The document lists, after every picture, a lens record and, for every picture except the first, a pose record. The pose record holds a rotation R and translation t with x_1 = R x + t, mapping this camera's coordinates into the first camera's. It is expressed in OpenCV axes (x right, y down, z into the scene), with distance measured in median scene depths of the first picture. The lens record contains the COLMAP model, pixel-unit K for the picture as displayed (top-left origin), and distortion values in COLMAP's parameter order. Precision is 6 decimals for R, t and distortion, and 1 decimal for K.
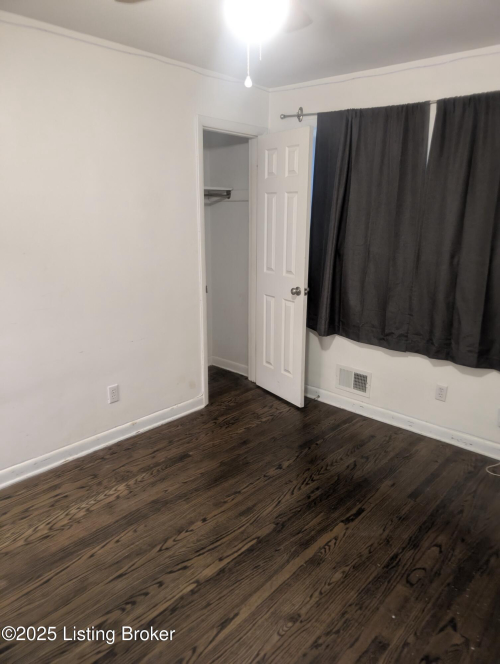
lens RADIAL K [[490.5, 0, 256.6], [0, 490.5, 328.4], [0, 0, 1]] dist [-0.001639, -0.007526]
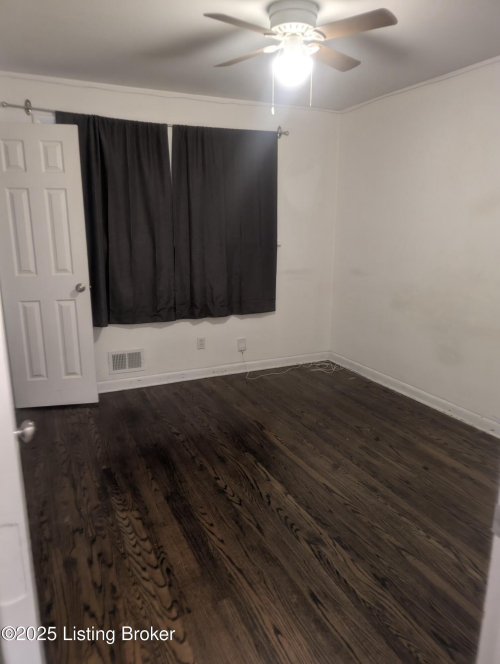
lens RADIAL K [[490.5, 0, 256.6], [0, 490.5, 328.4], [0, 0, 1]] dist [-0.001639, -0.007526]
pose [[0.366131, -0.214461, 0.905514, -0.912381], [0.228492, 0.964010, 0.135928, -0.064982], [-0.902075, 0.157135, 0.401956, 0.370015]]
